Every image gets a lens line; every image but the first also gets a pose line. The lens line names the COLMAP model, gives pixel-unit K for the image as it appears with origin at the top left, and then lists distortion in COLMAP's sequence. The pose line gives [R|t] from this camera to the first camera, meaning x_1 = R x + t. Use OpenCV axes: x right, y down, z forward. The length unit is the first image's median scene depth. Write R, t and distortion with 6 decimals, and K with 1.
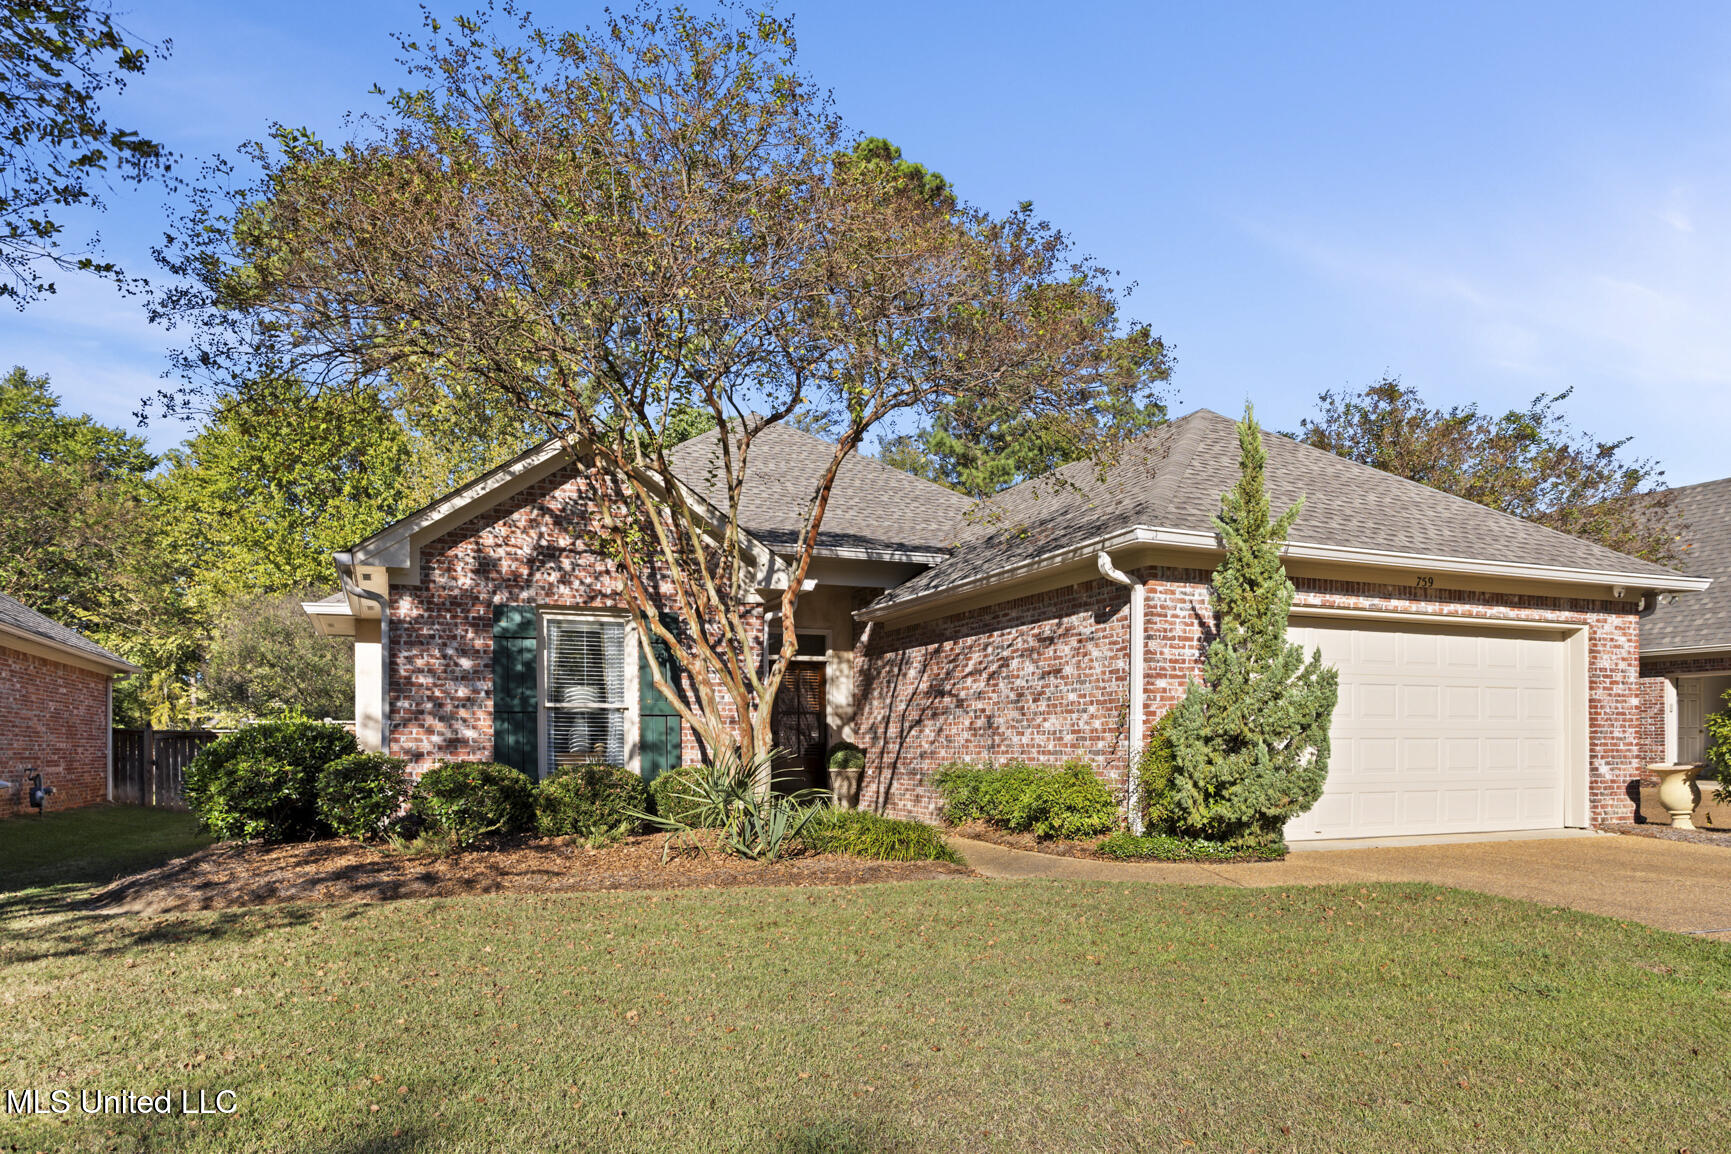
lens RADIAL K [[1088.2, 0, 863.1], [0, 1088.2, 573.8], [0, 0, 1]] dist [-0.003066, -0.000040]
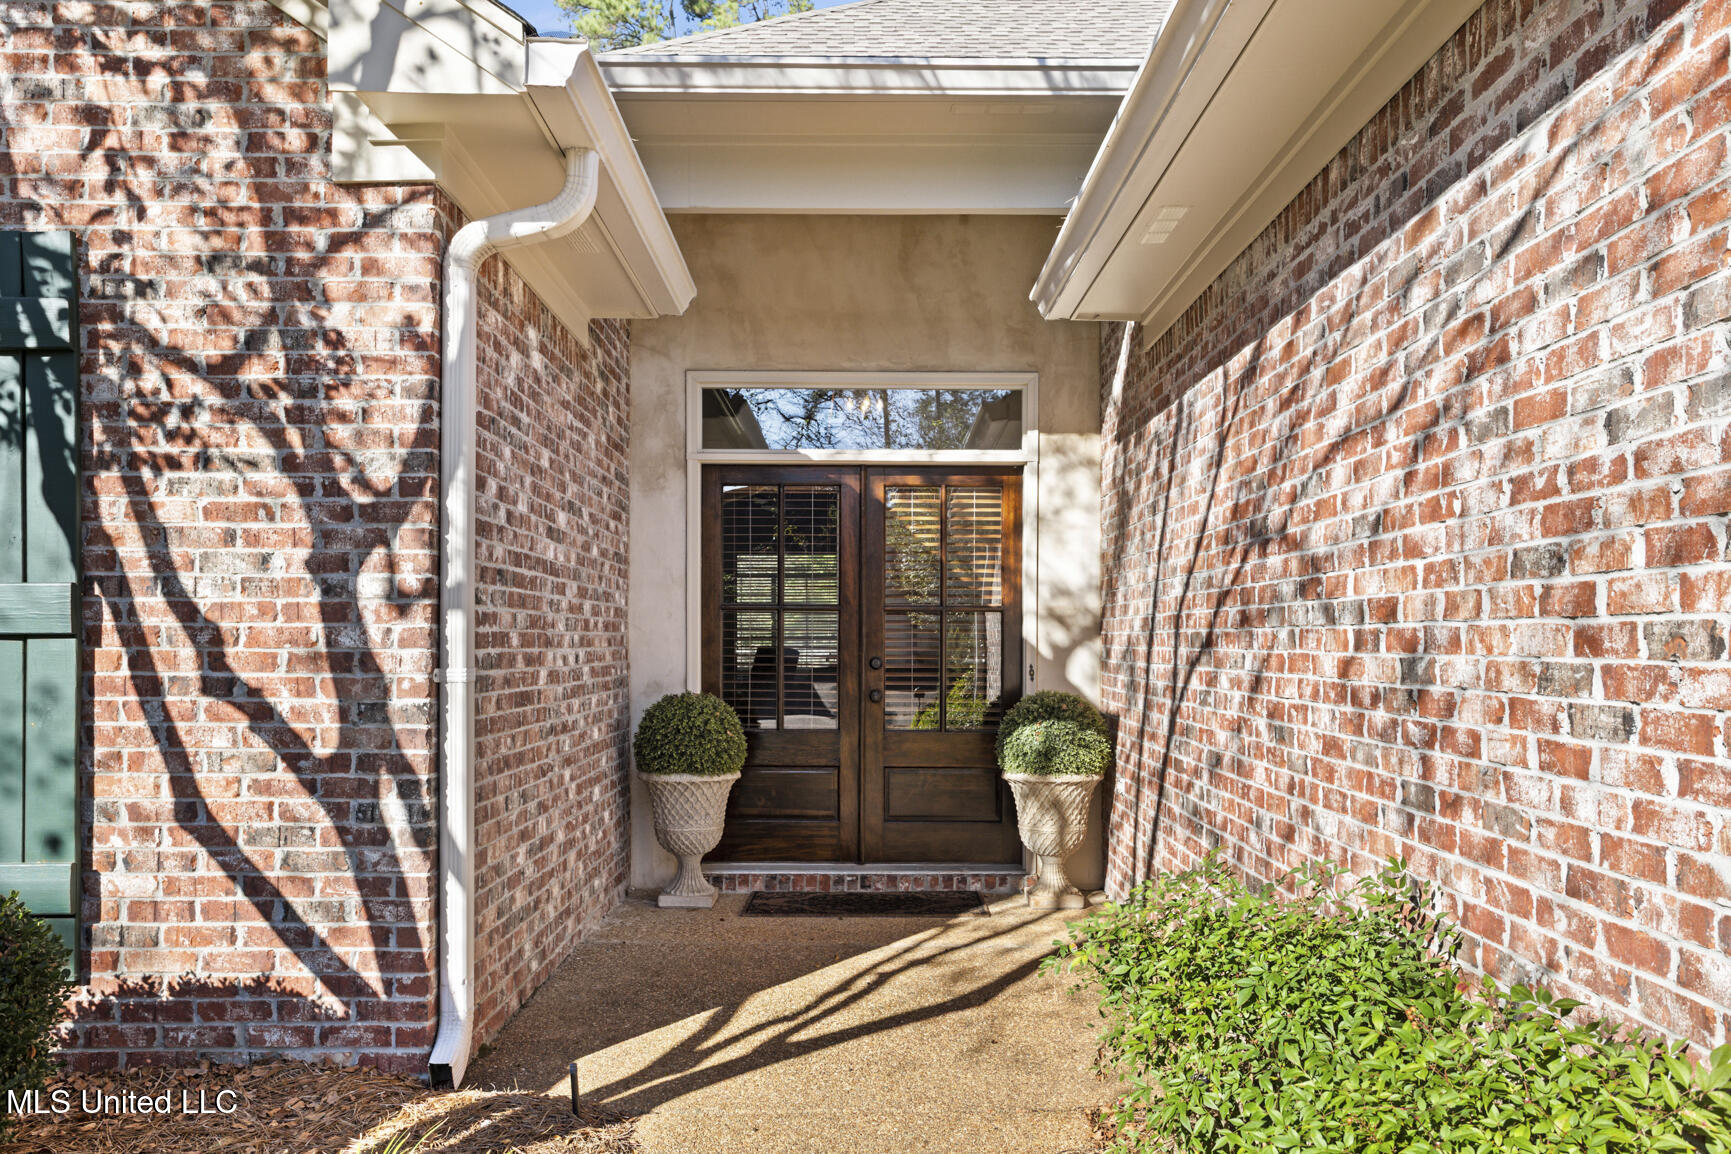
lens RADIAL K [[1446.9, 0, 865.4], [0, 1446.9, 586.2], [0, 0, 1]] dist [0.006721, 0.006053]
pose [[0.931840, -0.009825, -0.362736, 0.104809], [0.053203, 0.992530, 0.109789, 0.077454], [0.358947, -0.121604, 0.925402, 0.640904]]
